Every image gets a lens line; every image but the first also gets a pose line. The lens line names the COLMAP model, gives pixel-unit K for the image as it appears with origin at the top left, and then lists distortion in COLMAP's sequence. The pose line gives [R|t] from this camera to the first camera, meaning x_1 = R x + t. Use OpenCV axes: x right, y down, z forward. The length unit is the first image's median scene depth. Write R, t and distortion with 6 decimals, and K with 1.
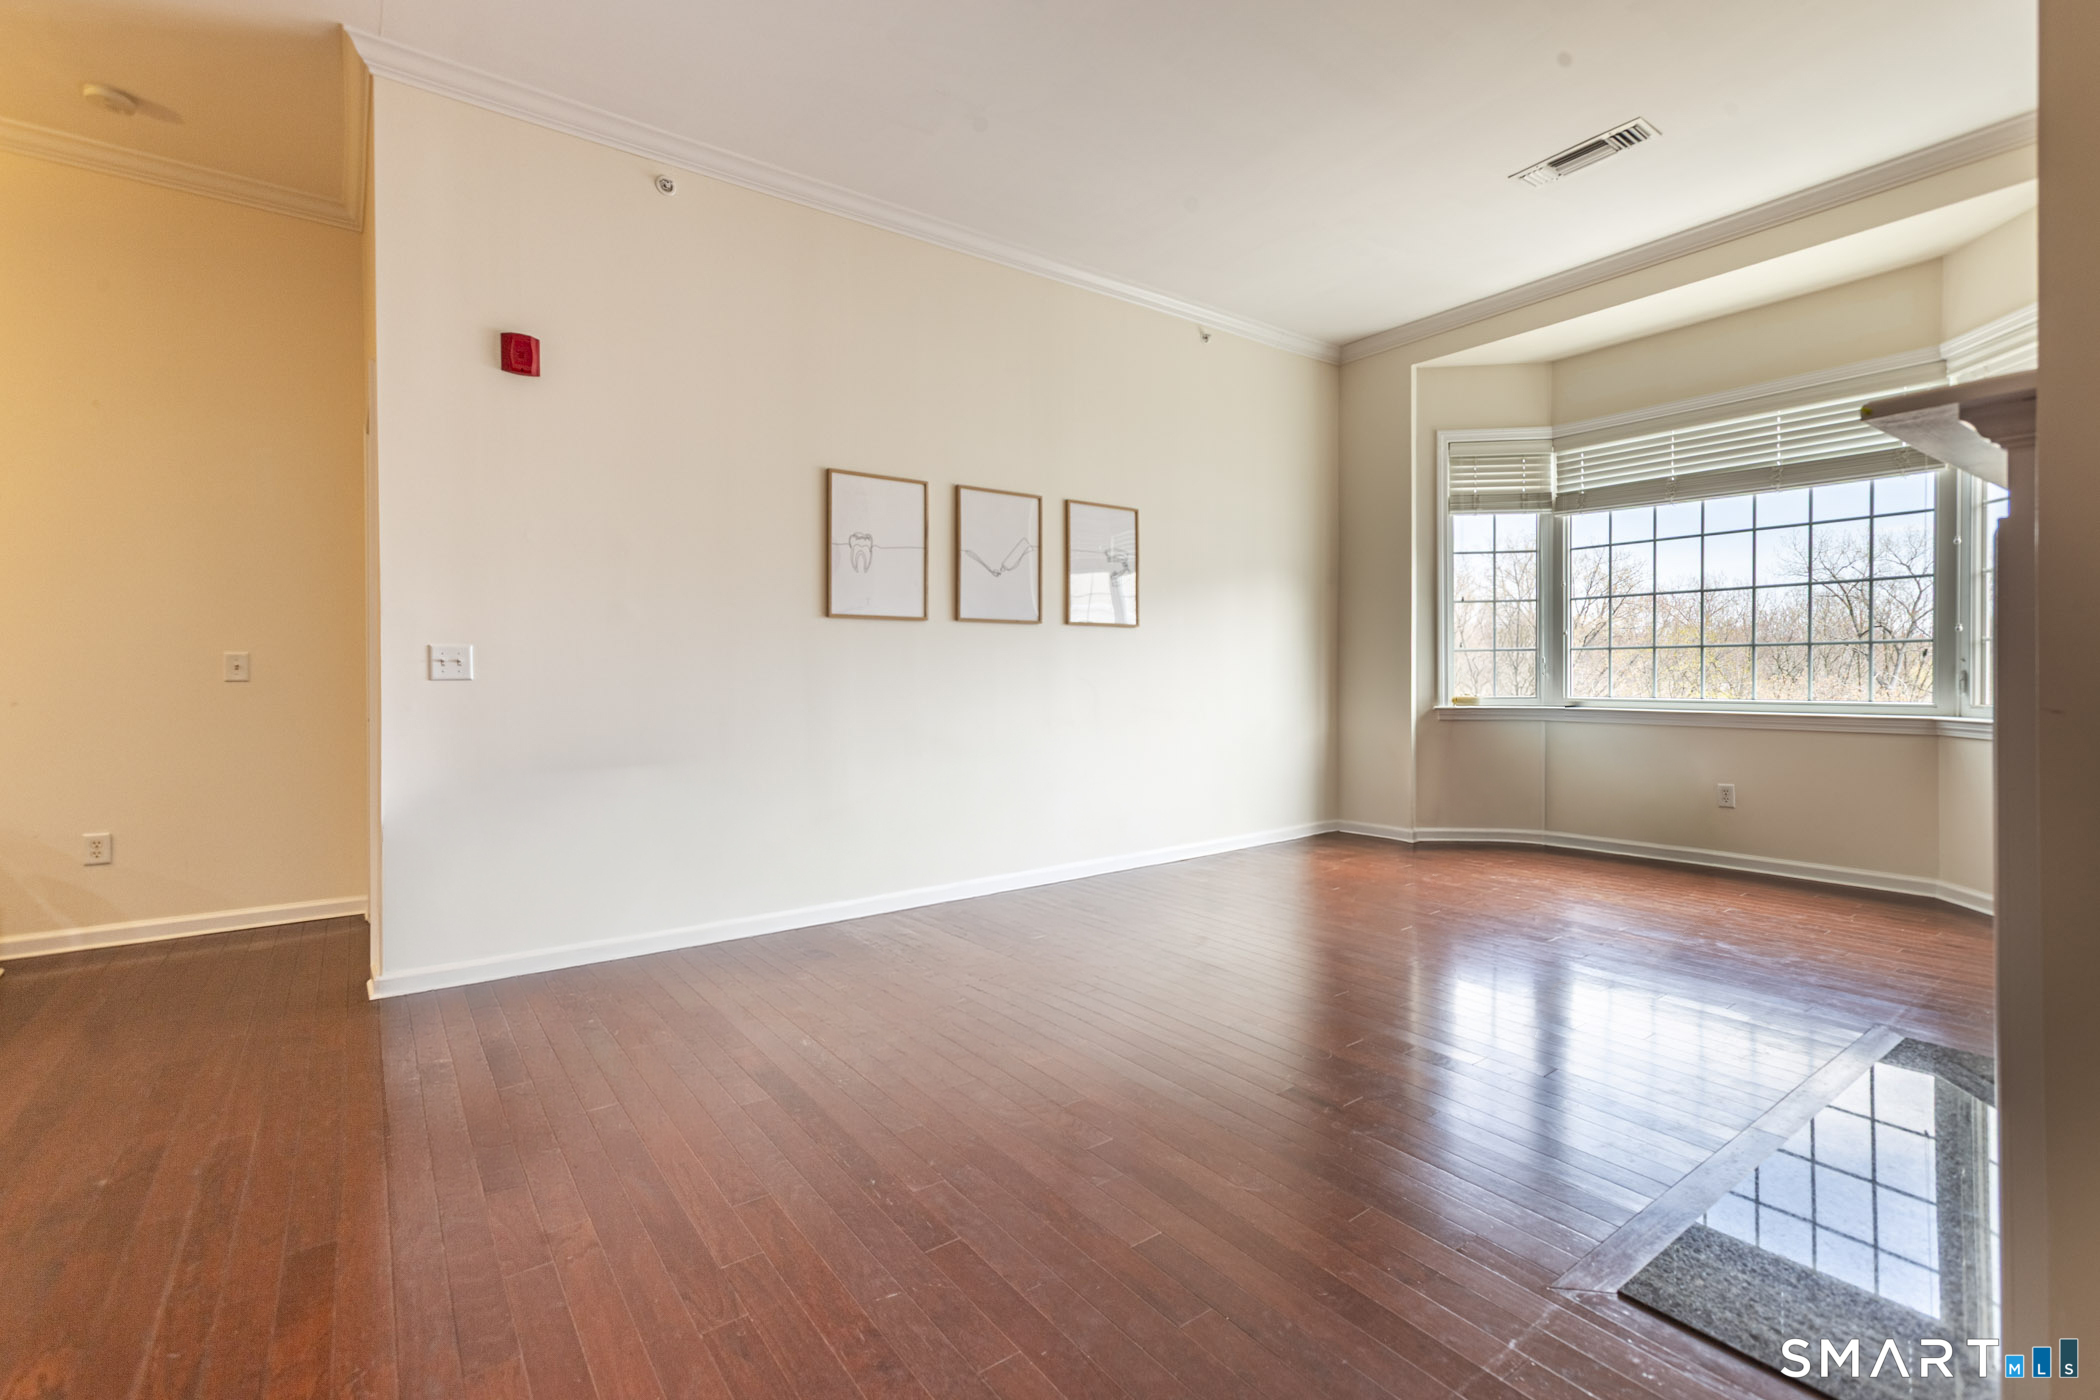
lens RADIAL K [[940.6, 0, 1048.8], [0, 940.6, 684.9], [0, 0, 1]] dist [-0.009824, 0.011913]
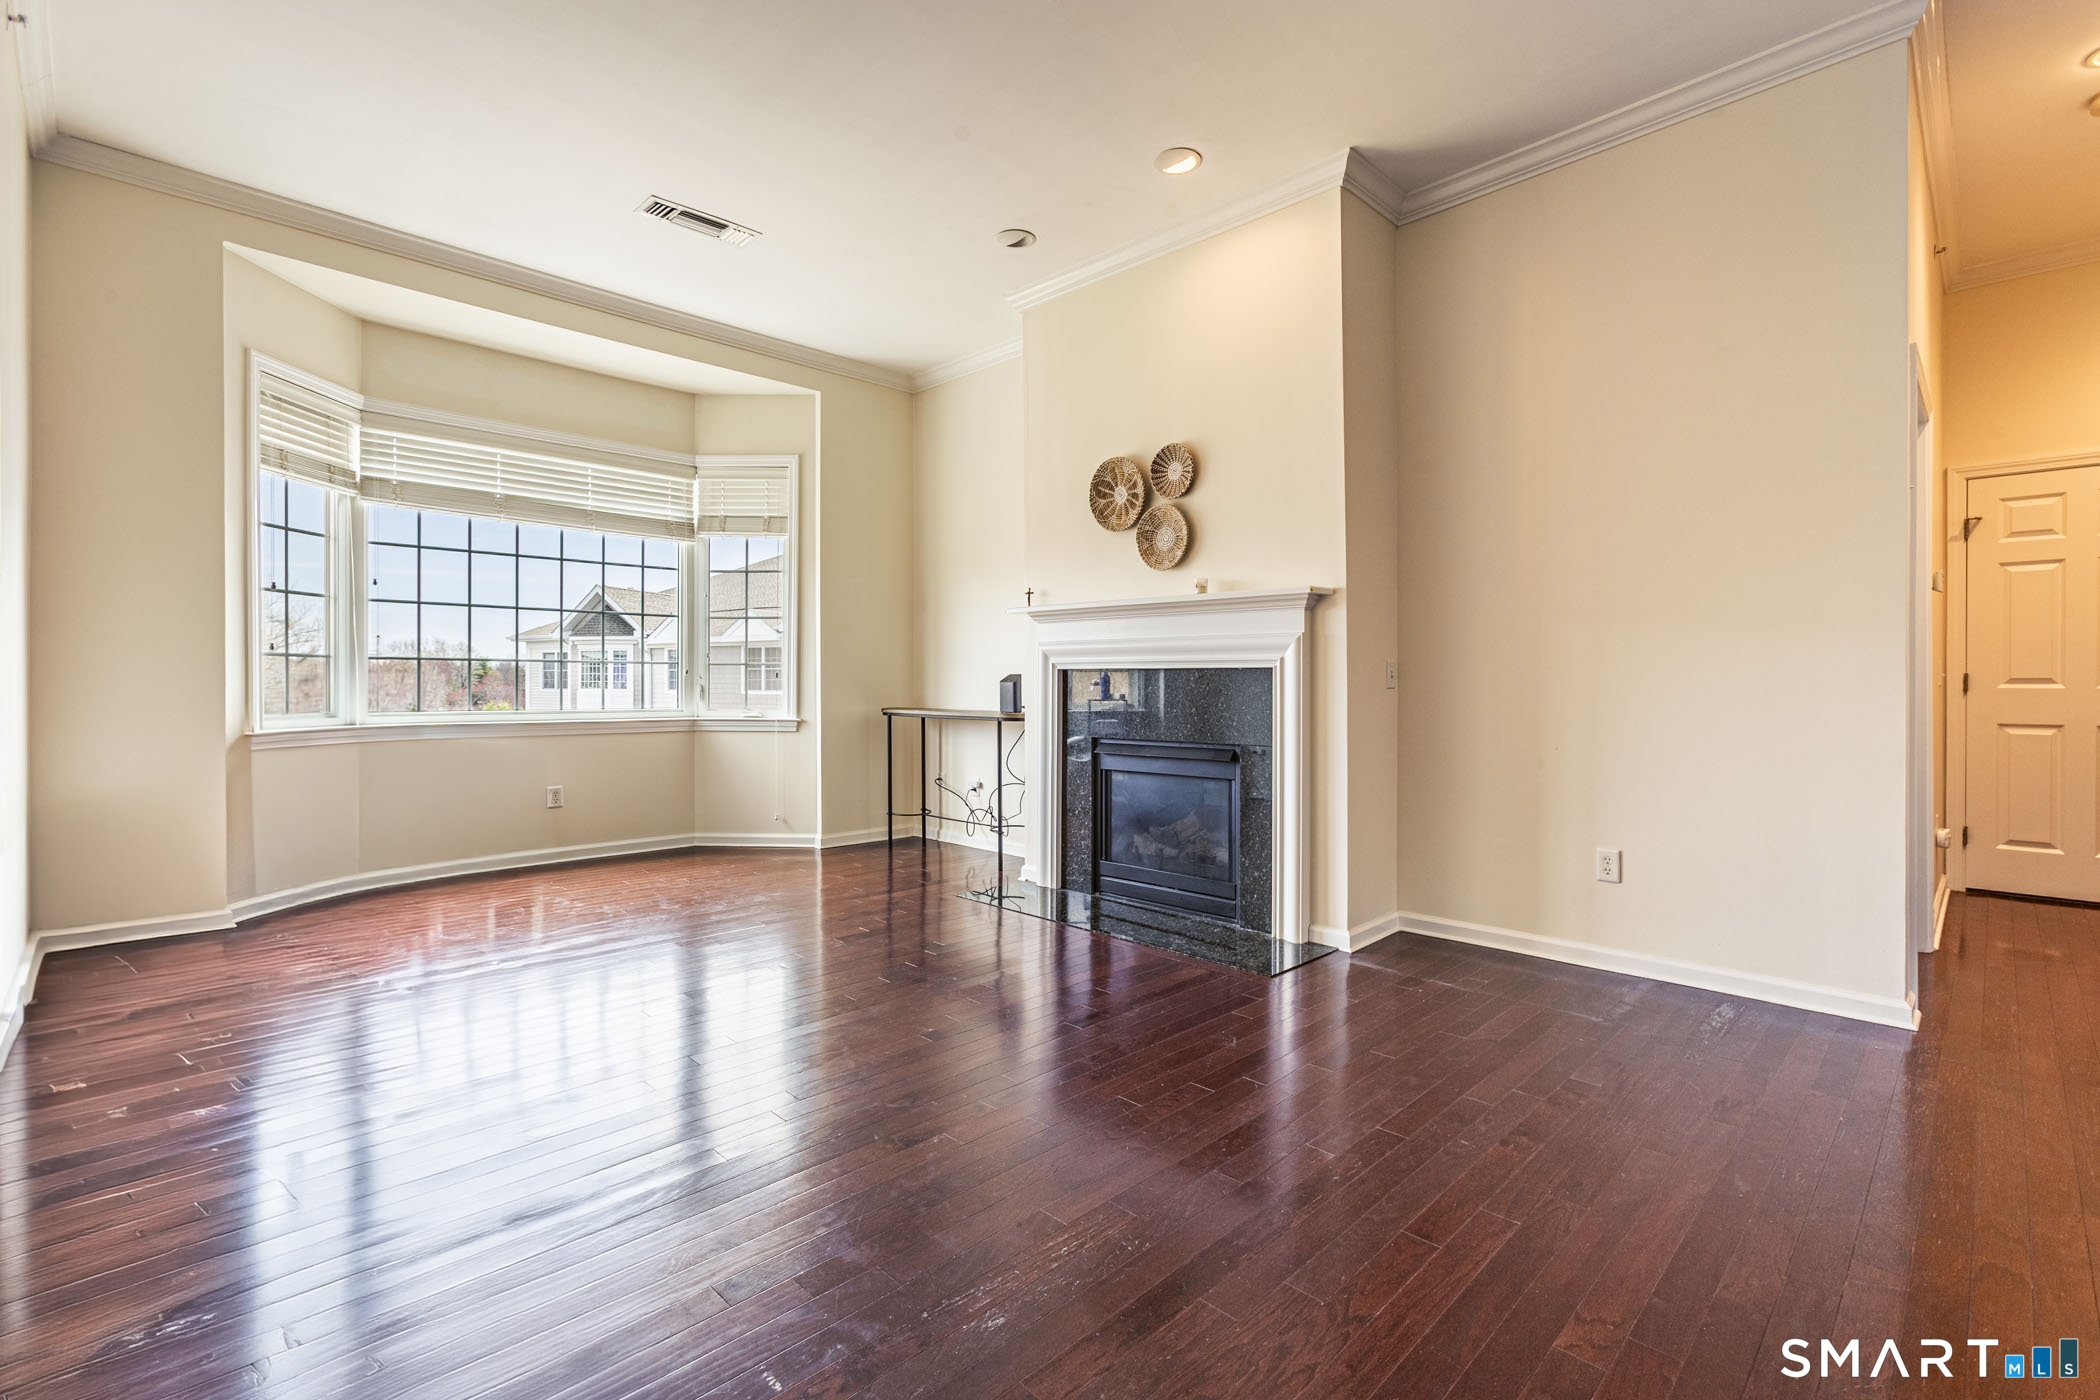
lens RADIAL K [[952.5, 0, 1047.4], [0, 952.5, 692.3], [0, 0, 1]] dist [-0.002498, -0.000290]
pose [[-0.153272, -0.000970, 0.988184, -0.412047], [0.009962, 0.999947, 0.002527, -0.001619], [-0.988134, 0.010232, -0.153254, 0.518159]]
